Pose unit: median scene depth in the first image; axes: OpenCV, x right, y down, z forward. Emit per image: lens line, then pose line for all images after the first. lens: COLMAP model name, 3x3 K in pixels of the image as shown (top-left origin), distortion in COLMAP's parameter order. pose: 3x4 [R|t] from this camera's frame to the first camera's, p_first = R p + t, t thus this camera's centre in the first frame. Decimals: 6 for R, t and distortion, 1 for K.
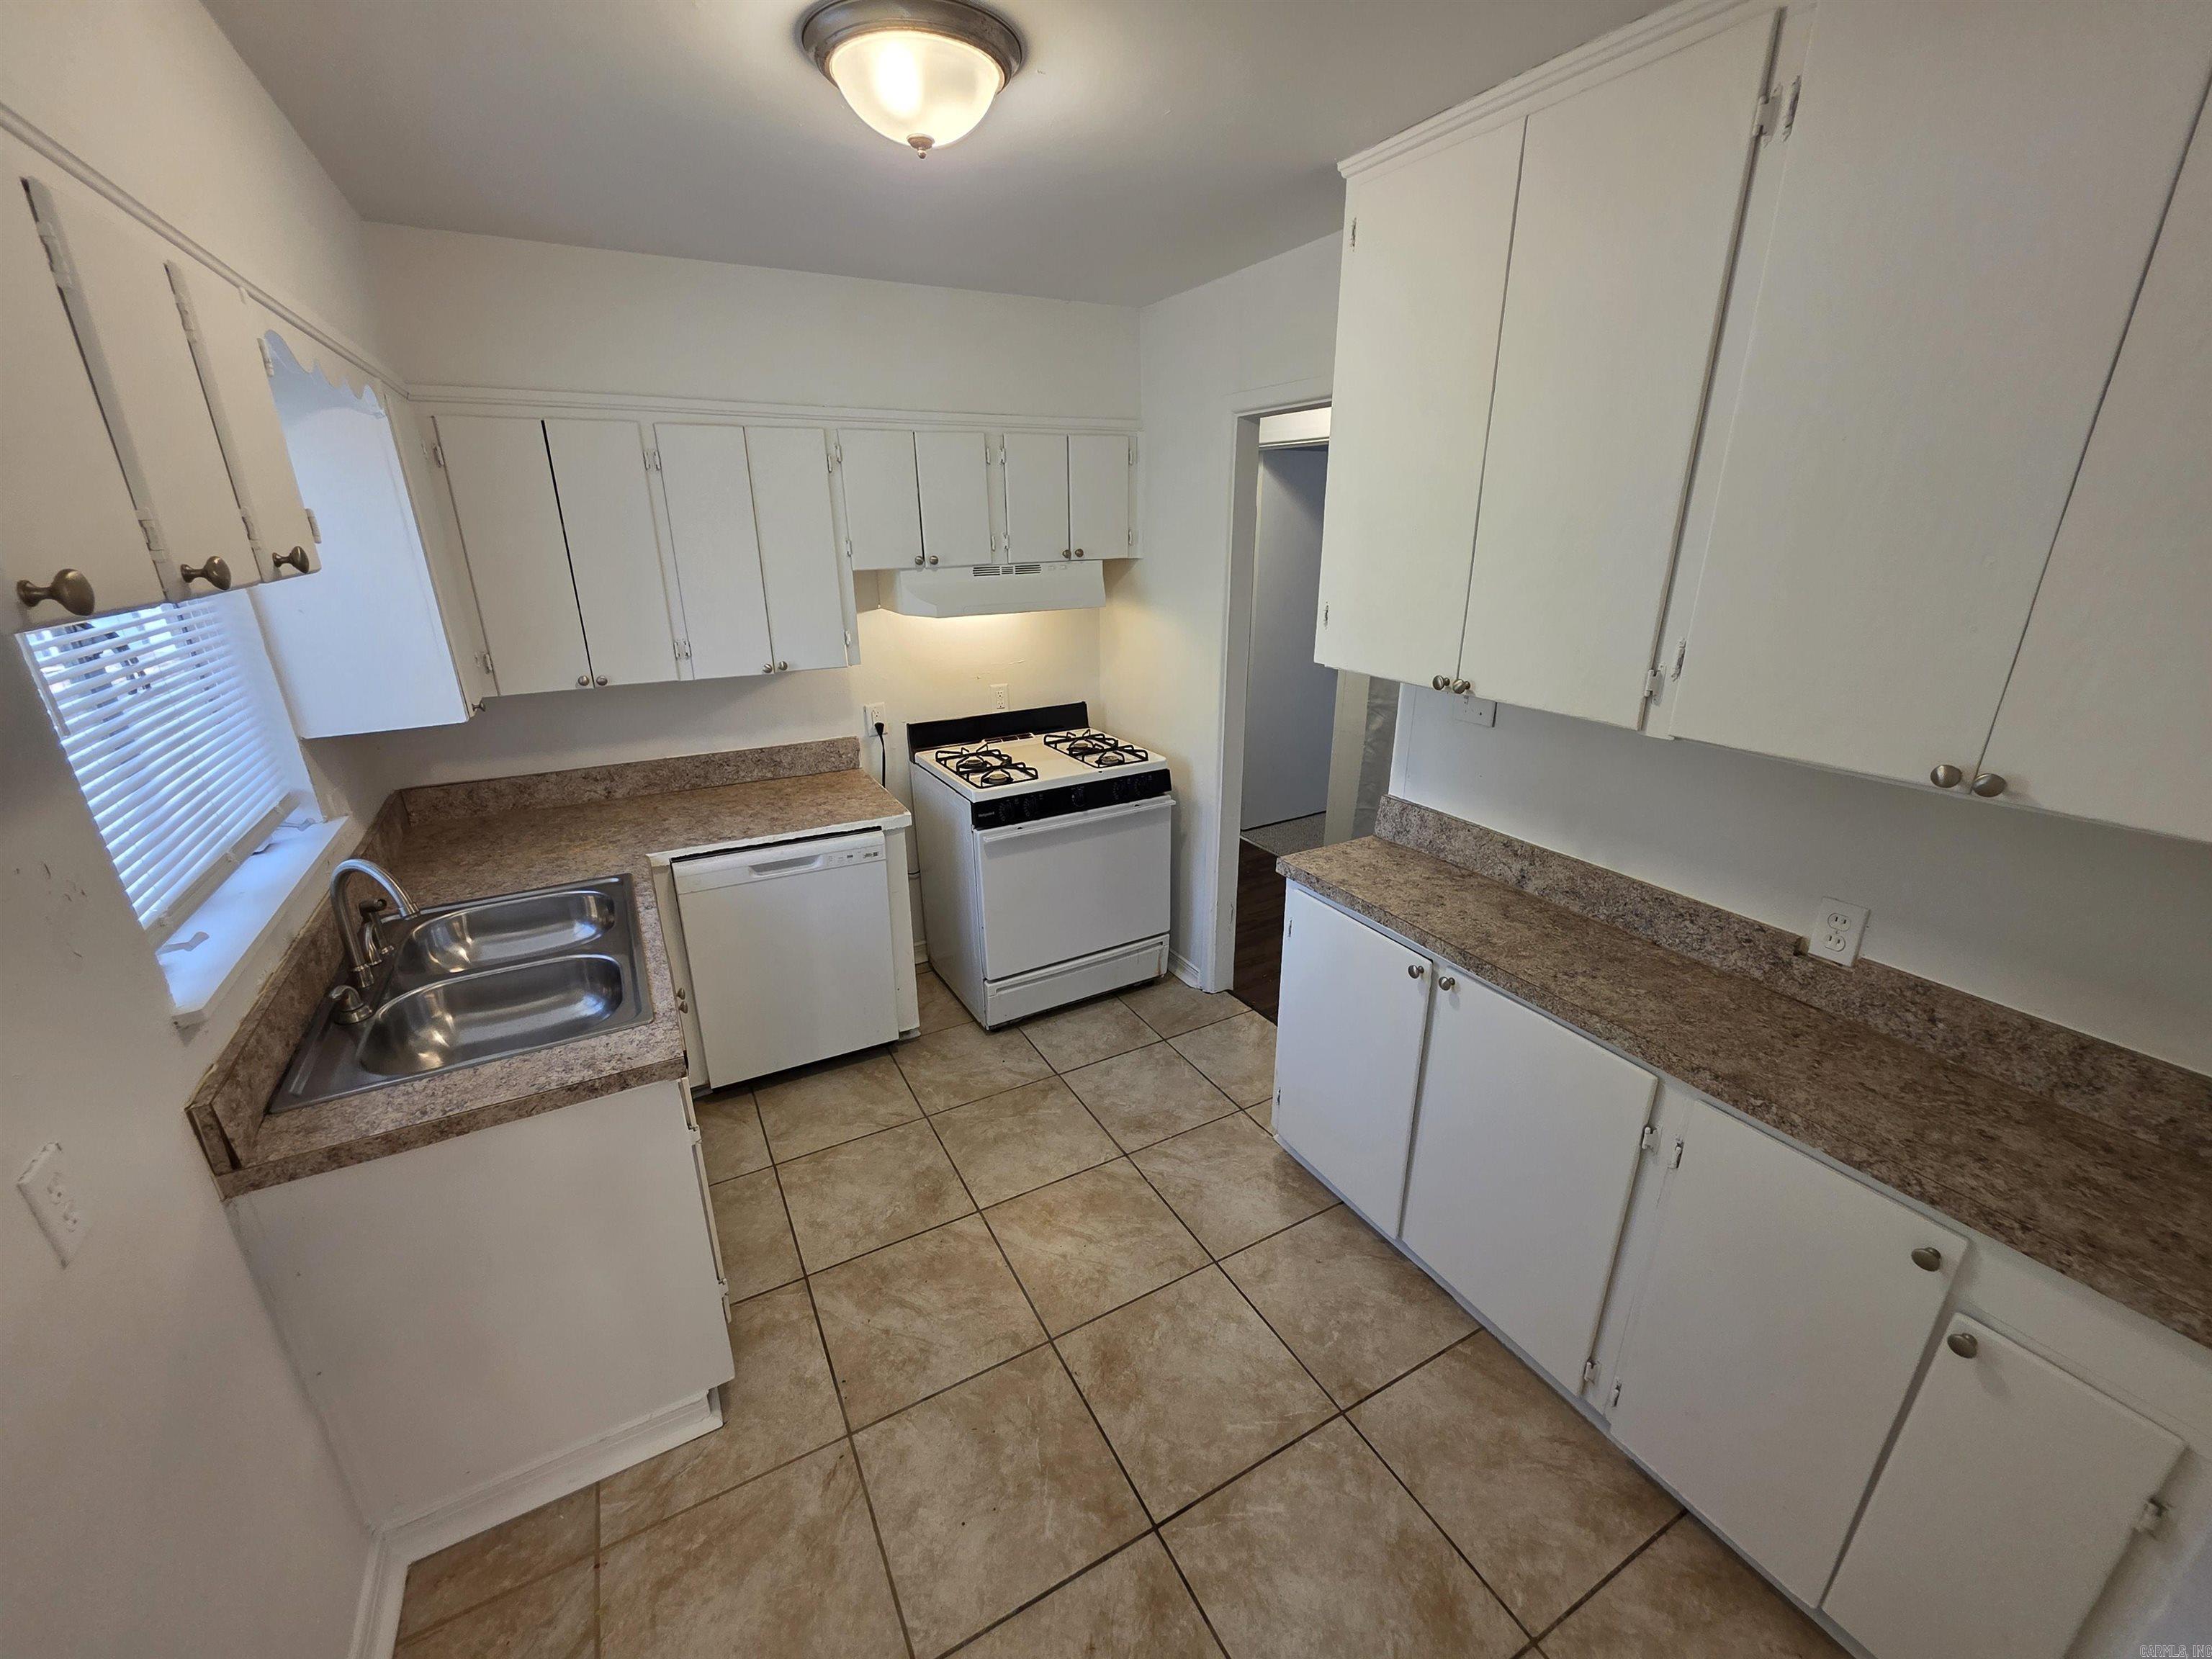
lens RADIAL K [[893.4, 0, 1109.6], [0, 893.4, 831.2], [0, 0, 1]] dist [0.002814, -0.000209]
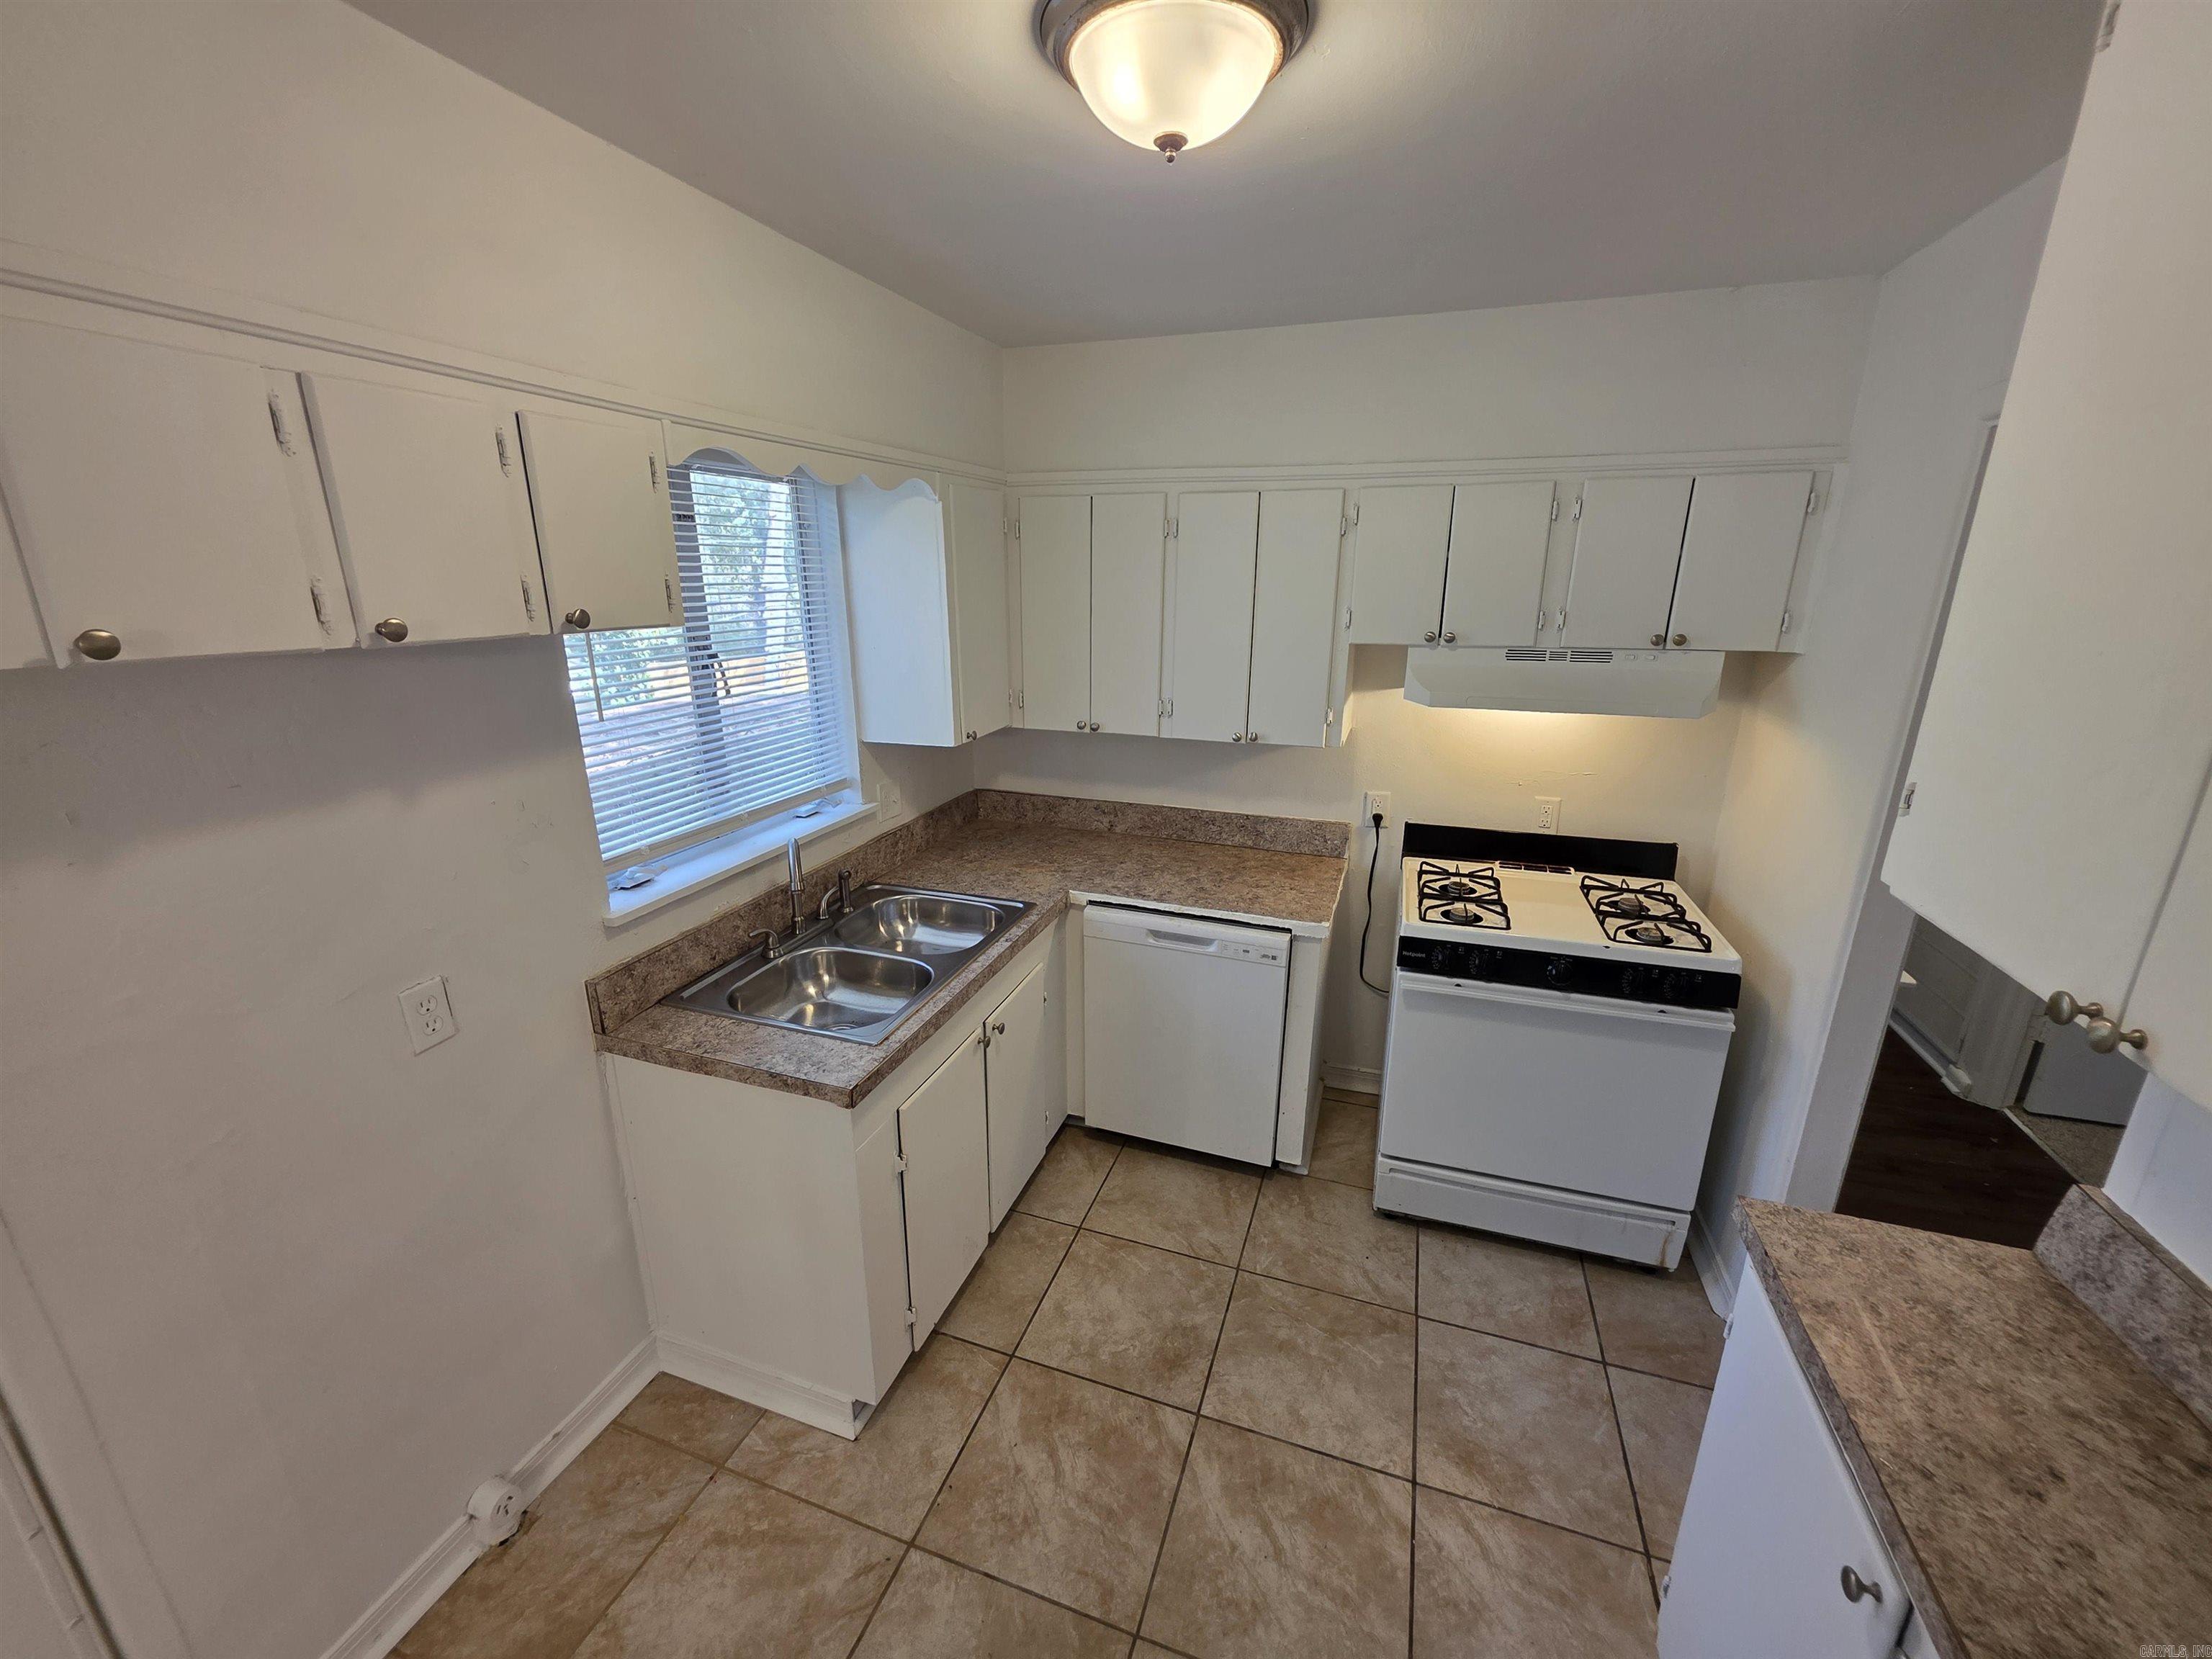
lens RADIAL K [[893.4, 0, 1103.8], [0, 893.4, 831.1], [0, 0, 1]] dist [0.002814, -0.000209]
pose [[0.664641, 0.218629, -0.714461, 0.241724], [-0.258793, 0.964402, 0.054364, -0.104755], [0.700913, 0.148765, 0.697560, 0.256587]]
